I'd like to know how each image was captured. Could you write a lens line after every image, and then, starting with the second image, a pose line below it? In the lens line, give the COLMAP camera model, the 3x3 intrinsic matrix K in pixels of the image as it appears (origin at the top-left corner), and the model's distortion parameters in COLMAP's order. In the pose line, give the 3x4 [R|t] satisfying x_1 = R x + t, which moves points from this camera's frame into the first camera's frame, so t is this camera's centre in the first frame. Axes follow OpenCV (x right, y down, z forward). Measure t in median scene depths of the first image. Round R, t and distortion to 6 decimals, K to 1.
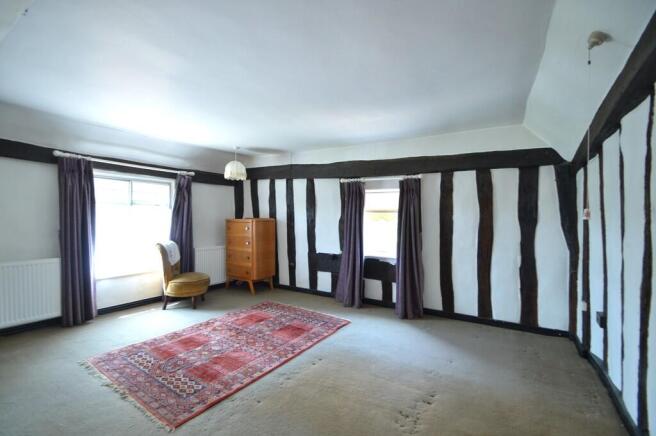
lens RADIAL K [[281.2, 0, 328.0], [0, 281.2, 218.0], [0, 0, 1]] dist [-0.002708, -0.000542]
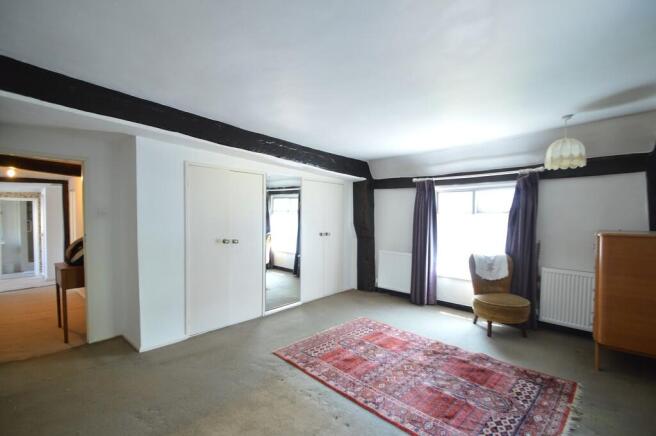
lens RADIAL K [[288.4, 0, 328.0], [0, 288.4, 218.0], [0, 0, 1]] dist [0.000178, -0.000314]
pose [[-0.185524, -0.001859, -0.982638, 0.510190], [-0.001412, 0.999998, -0.001625, -0.029810], [0.982639, 0.001086, -0.185526, 0.758536]]
